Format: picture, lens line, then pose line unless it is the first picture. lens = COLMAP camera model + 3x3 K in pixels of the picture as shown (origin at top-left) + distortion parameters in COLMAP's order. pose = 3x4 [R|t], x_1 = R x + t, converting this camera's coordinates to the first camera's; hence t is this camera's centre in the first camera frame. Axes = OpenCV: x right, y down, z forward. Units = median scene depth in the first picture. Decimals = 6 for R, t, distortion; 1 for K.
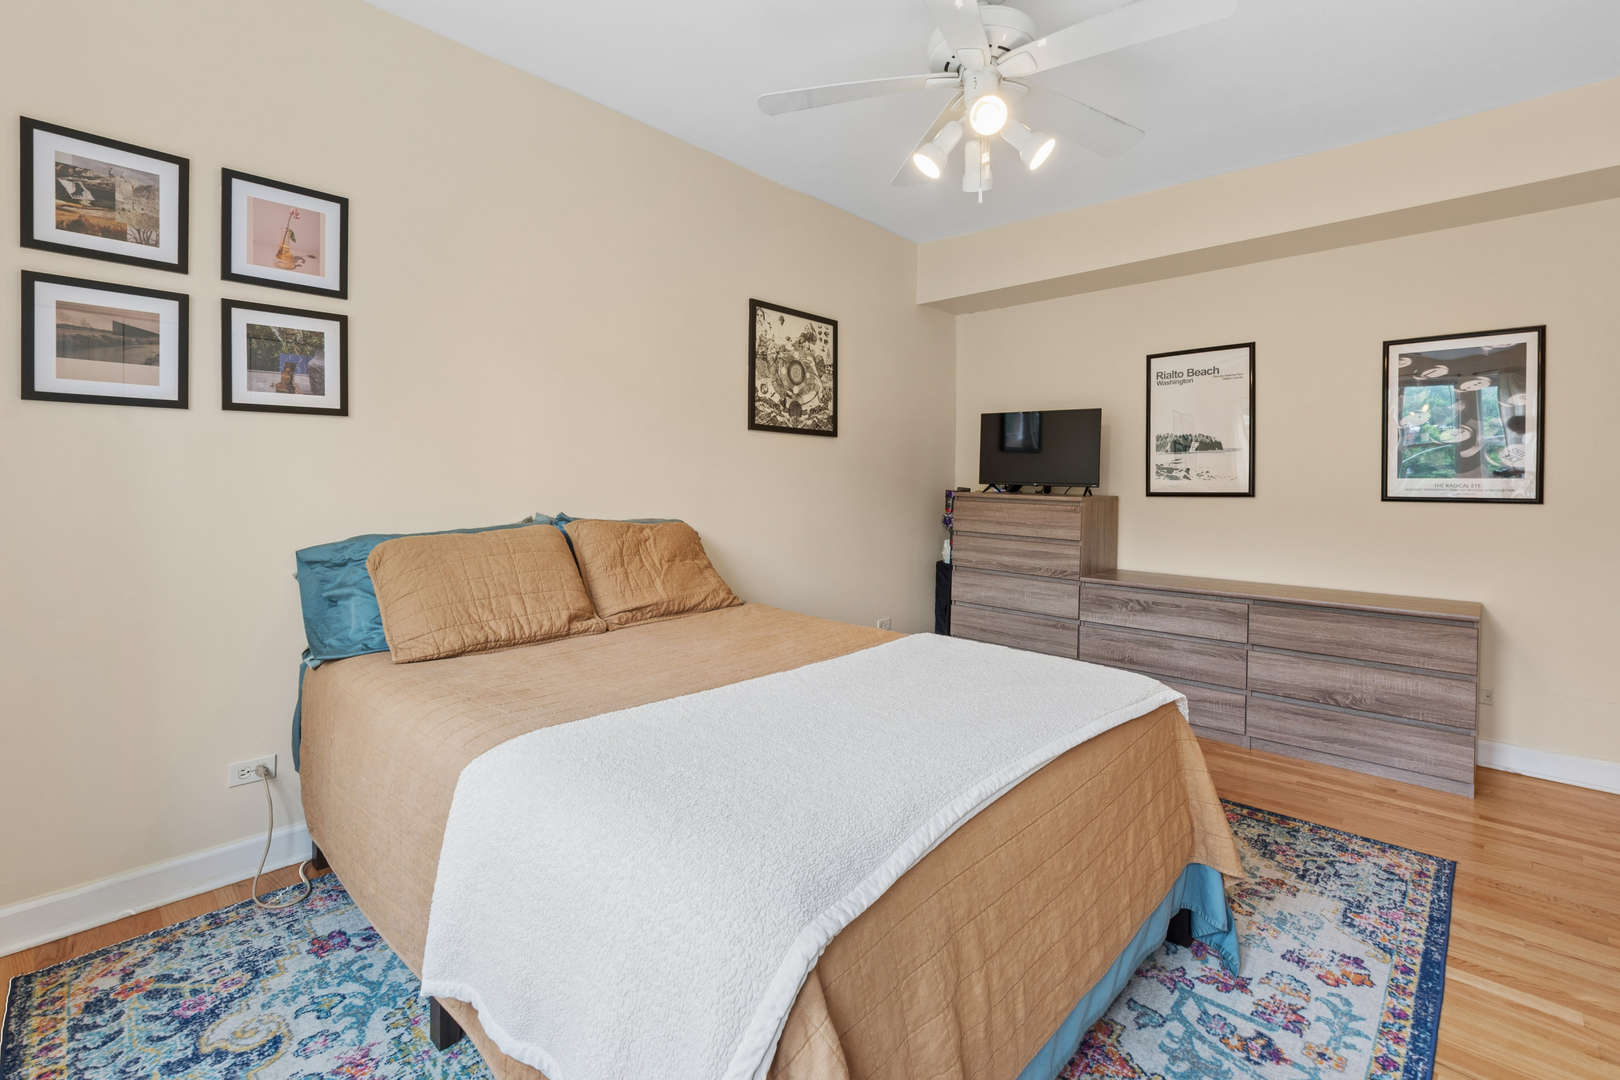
lens RADIAL K [[727.4, 0, 787.7], [0, 727.4, 491.5], [0, 0, 1]] dist [-0.003965, -0.000292]
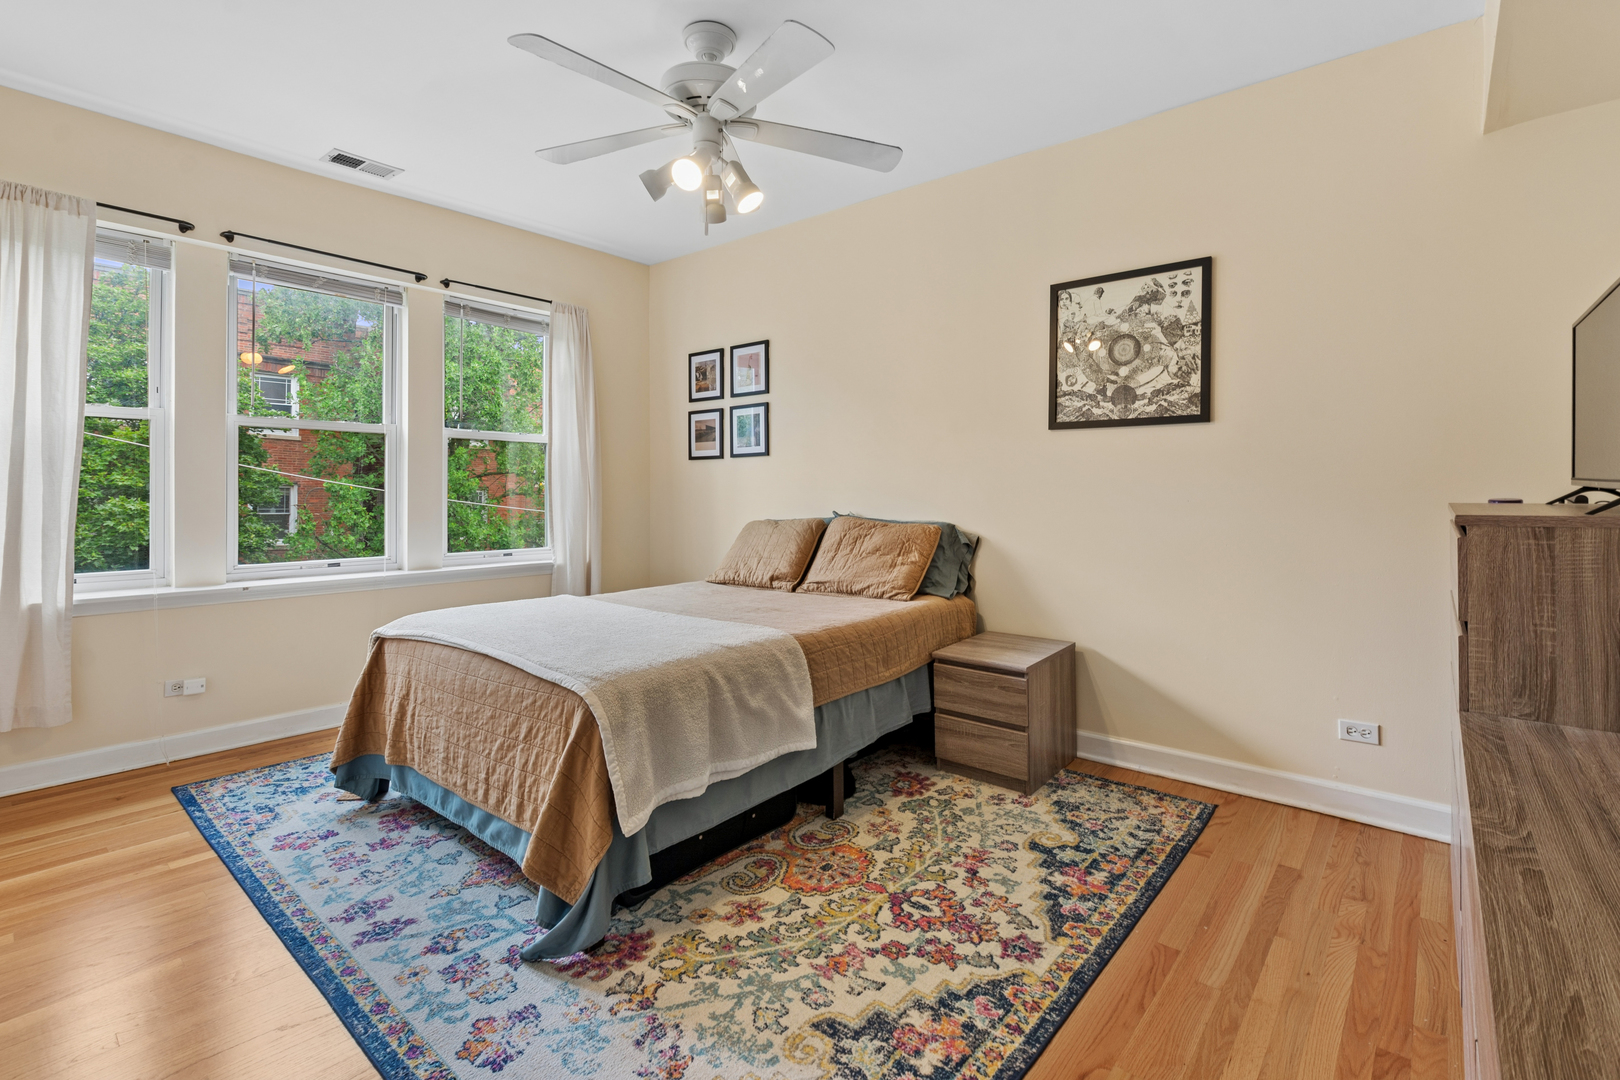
lens RADIAL K [[727.4, 0, 831.9], [0, 727.4, 486.1], [0, 0, 1]] dist [-0.003965, -0.000292]
pose [[0.091009, -0.016196, -0.995718, 1.273931], [-0.009176, 0.999812, -0.017101, 0.004752], [0.995808, 0.010693, 0.090844, 1.003137]]
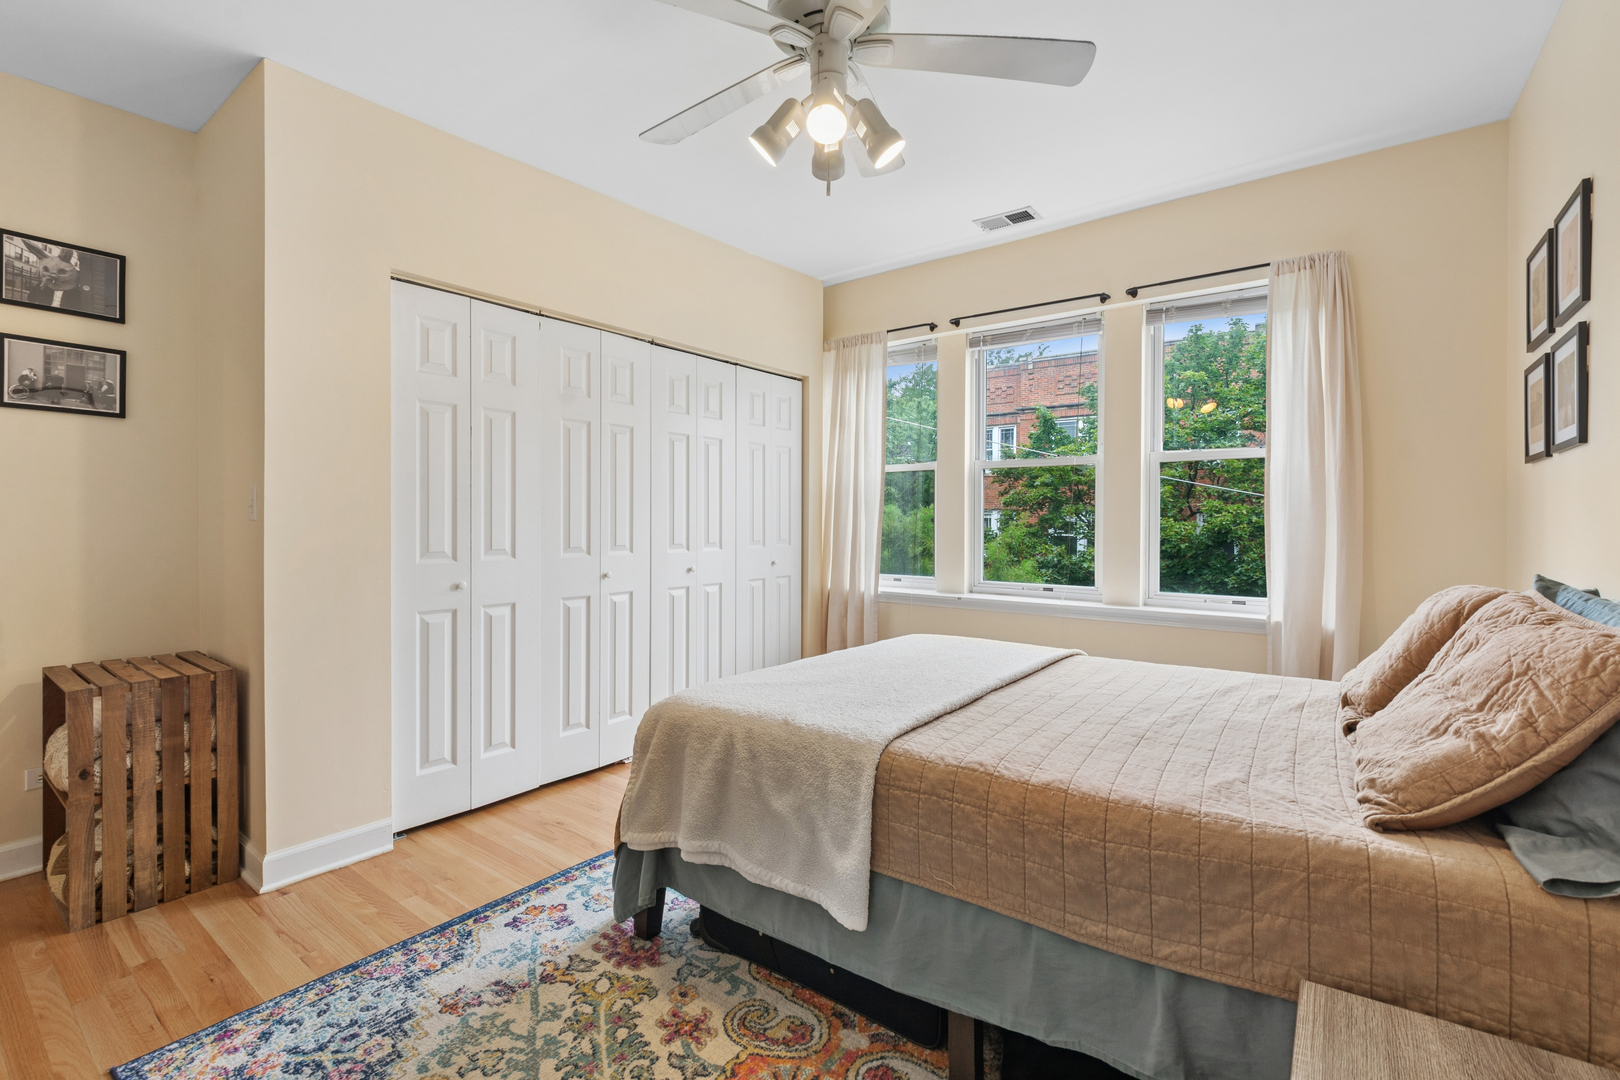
lens RADIAL K [[727.4, 0, 809.0], [0, 727.4, 523.2], [0, 0, 1]] dist [-0.003965, -0.000292]
pose [[-0.991177, -0.010486, -0.132126, 0.365466], [-0.012351, 0.999835, 0.013305, -0.014105], [0.131965, 0.014819, -0.991144, 1.715146]]
